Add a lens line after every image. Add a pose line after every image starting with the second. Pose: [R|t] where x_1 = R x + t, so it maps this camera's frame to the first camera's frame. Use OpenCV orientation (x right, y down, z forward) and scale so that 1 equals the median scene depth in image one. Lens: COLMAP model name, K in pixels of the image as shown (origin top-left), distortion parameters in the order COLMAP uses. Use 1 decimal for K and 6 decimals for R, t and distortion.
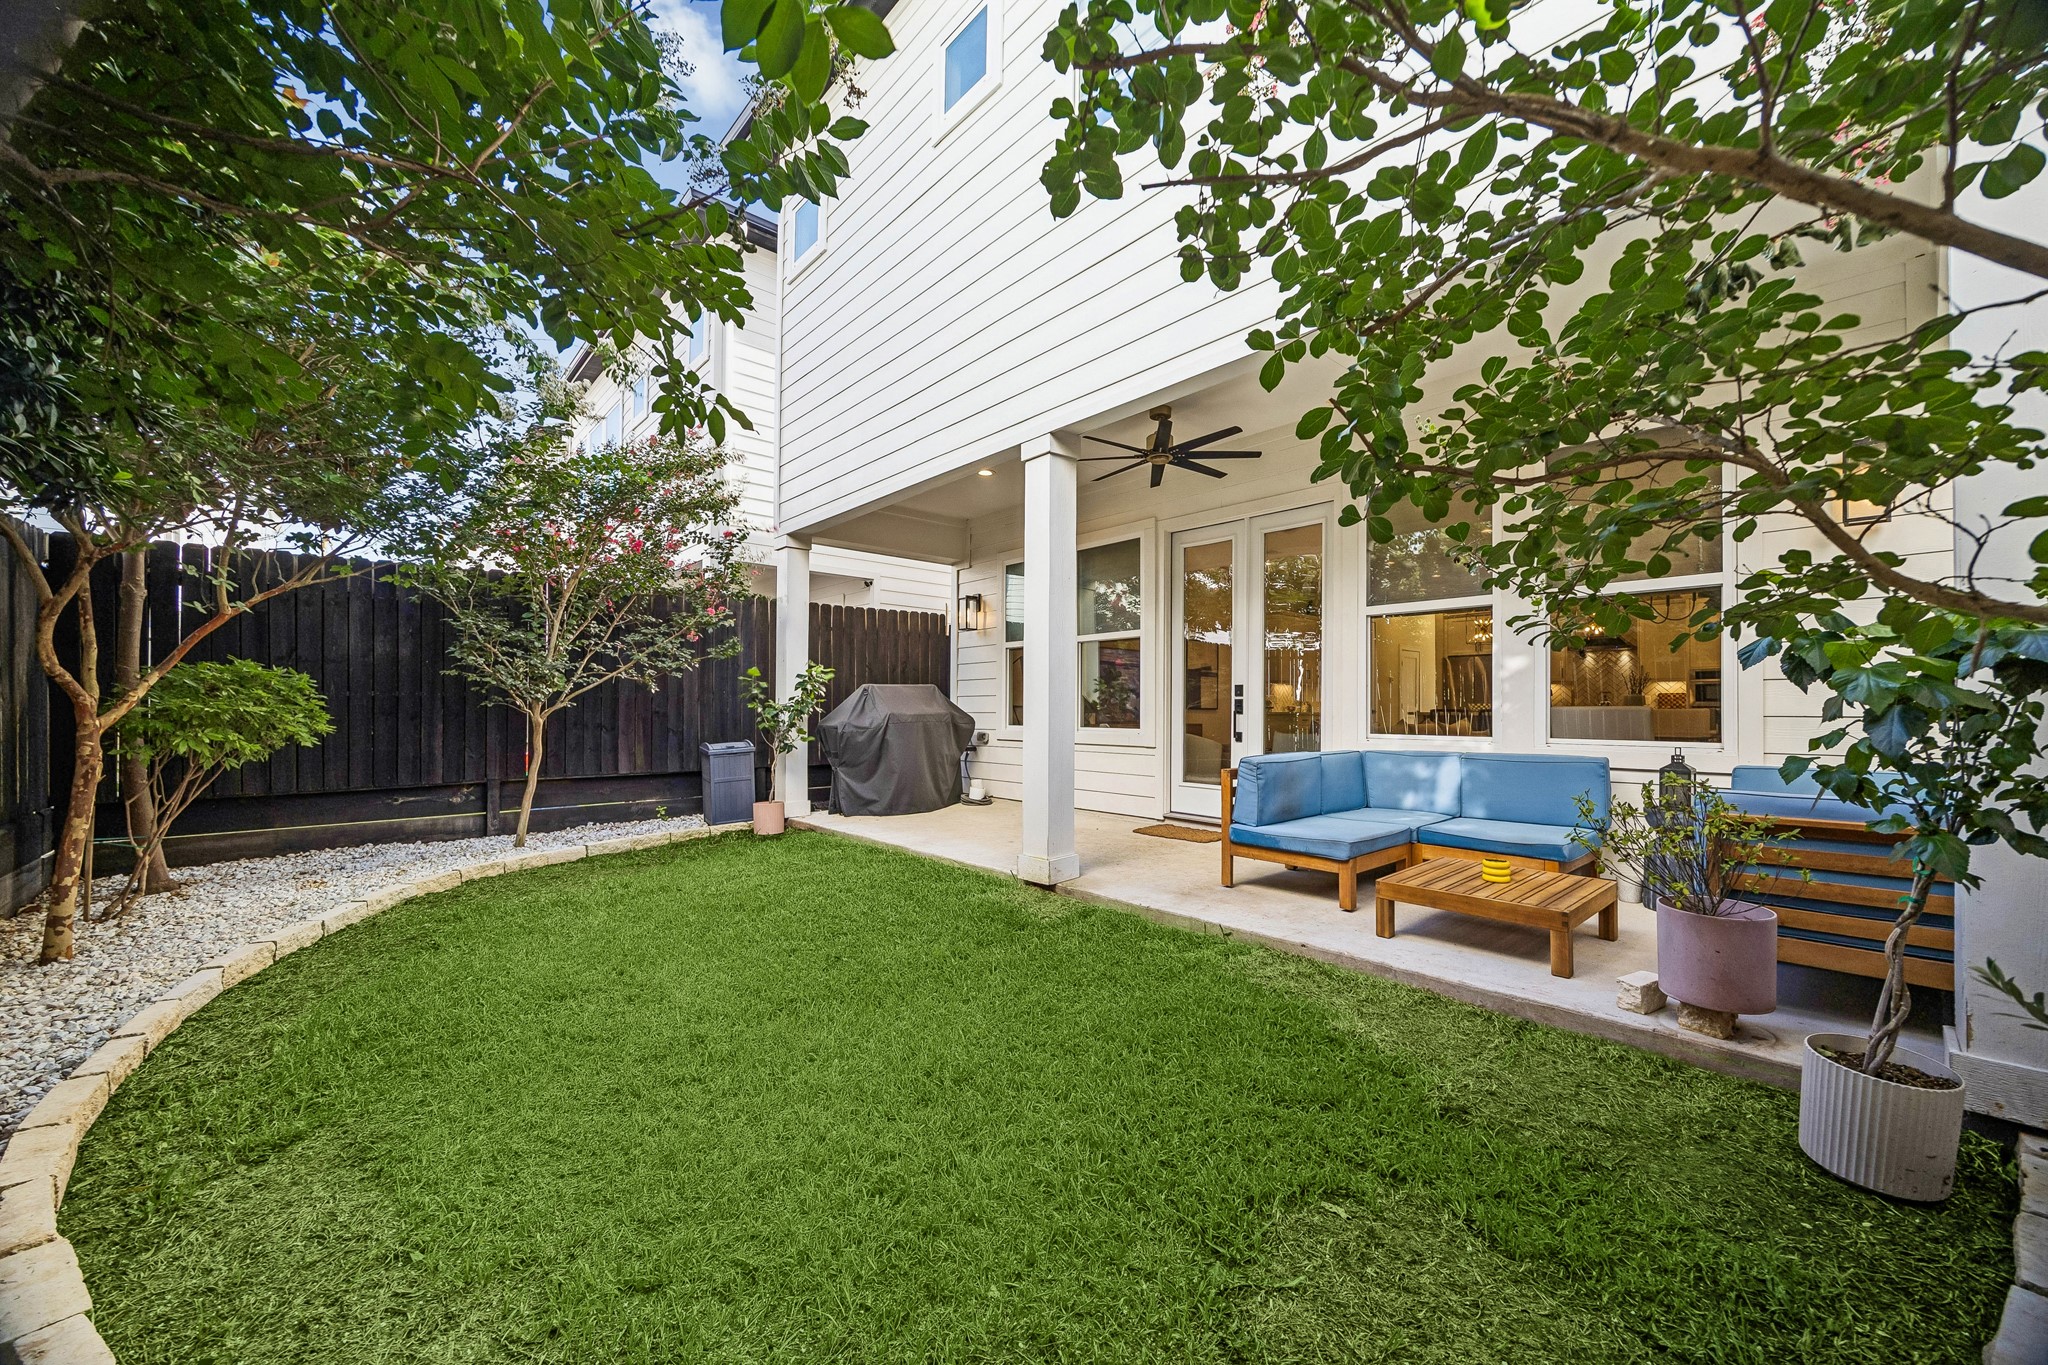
lens RADIAL K [[784.5, 0, 1028.7], [0, 784.5, 700.0], [0, 0, 1]] dist [-0.003159, 0.000058]
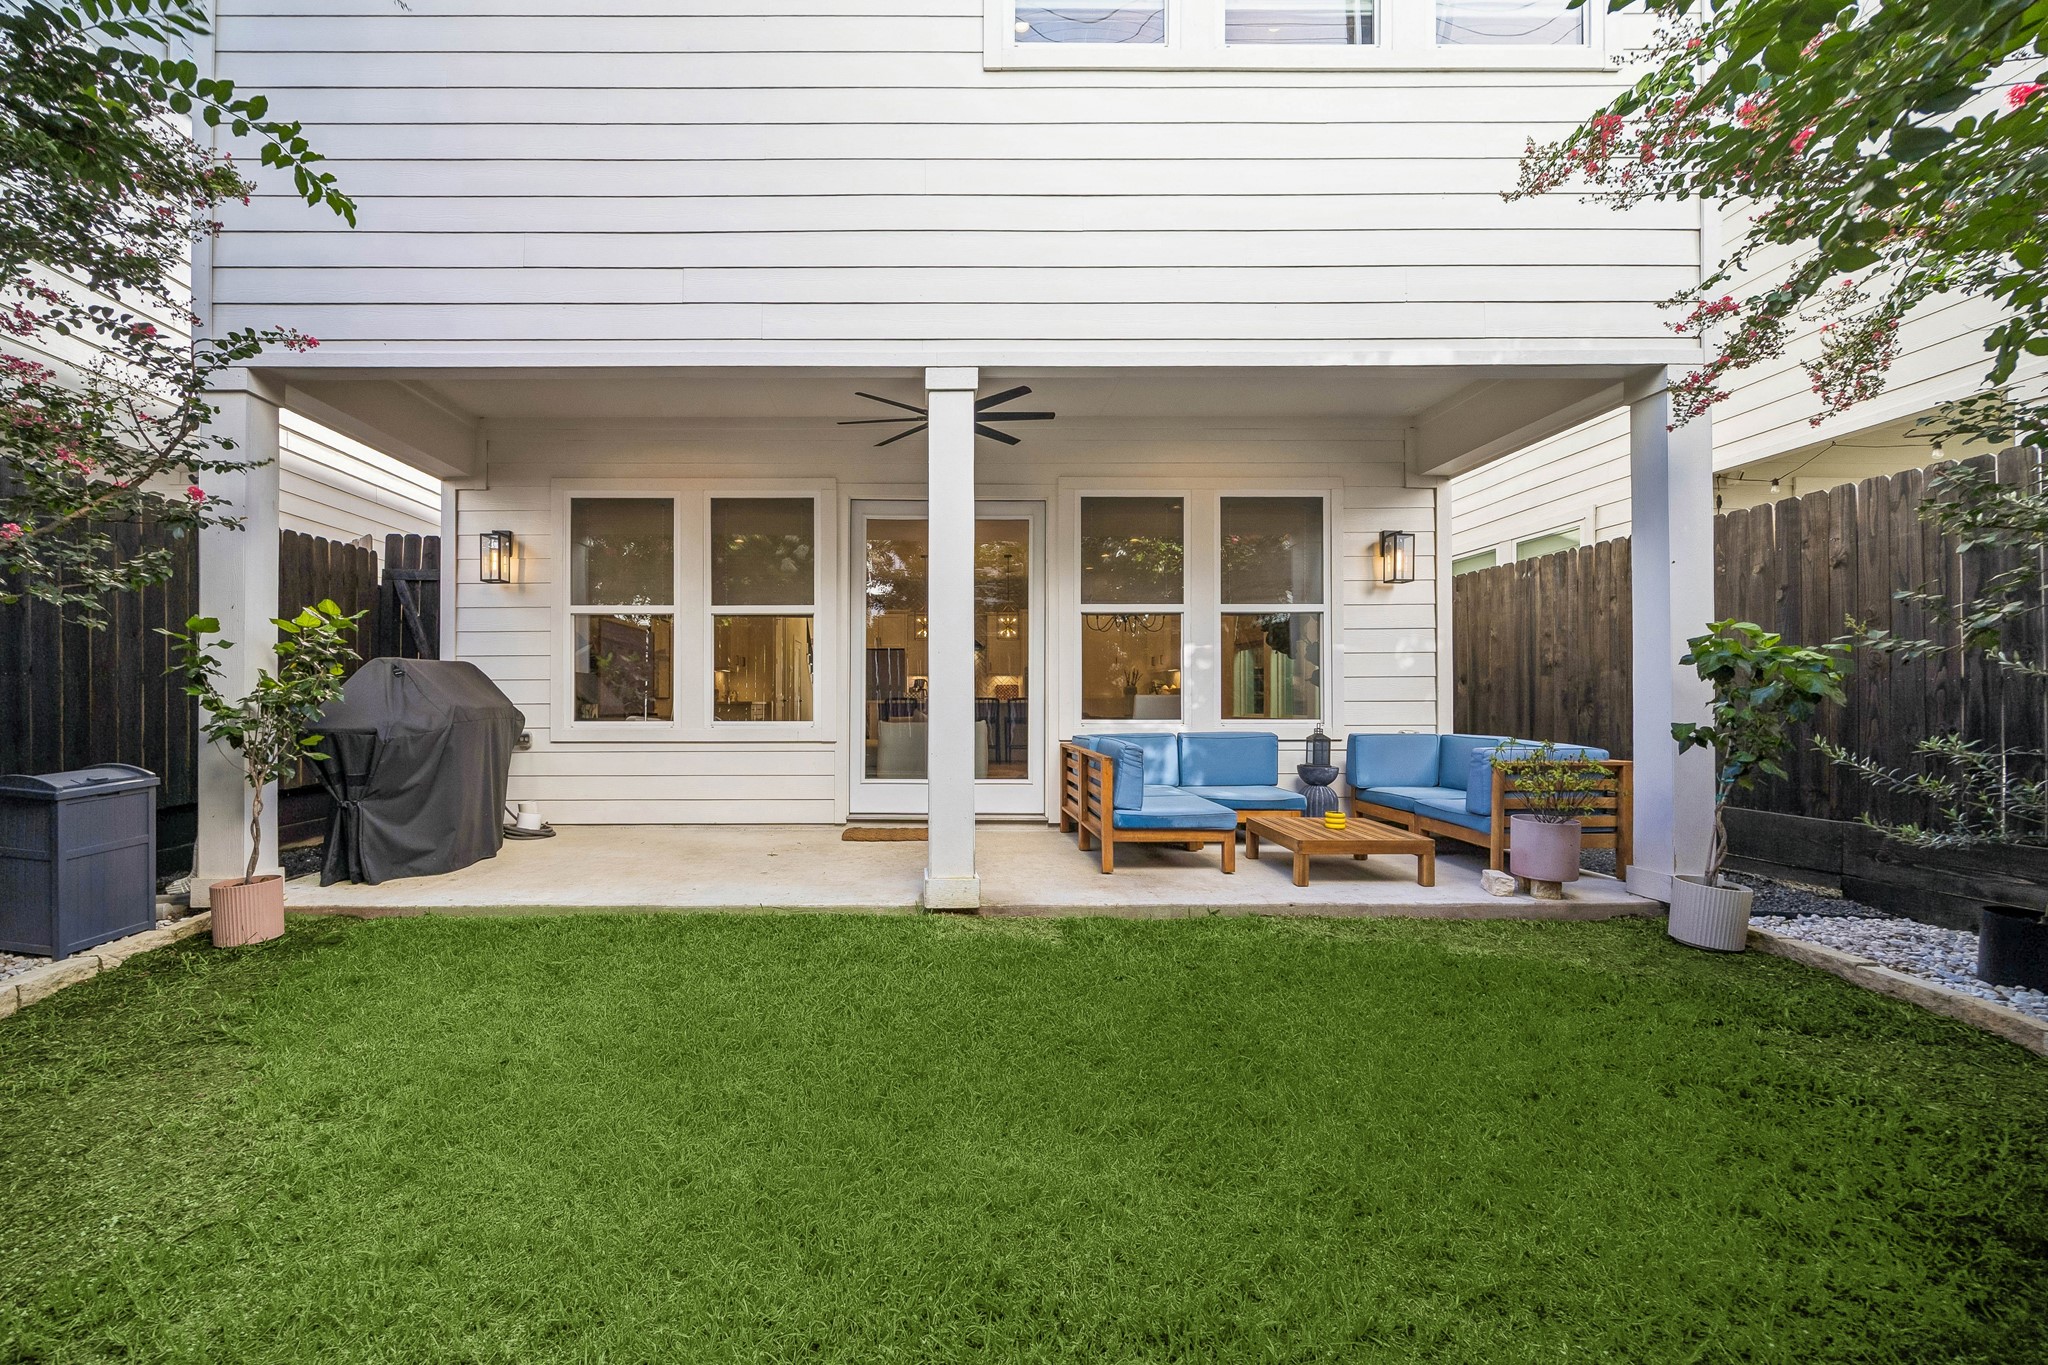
lens RADIAL K [[784.5, 0, 1023.3], [0, 784.5, 691.2], [0, 0, 1]] dist [-0.003159, 0.000058]
pose [[0.650446, 0.006803, 0.759522, -0.376312], [-0.006029, 0.999975, -0.003794, 0.005548], [-0.759528, -0.002112, 0.650471, 0.275379]]
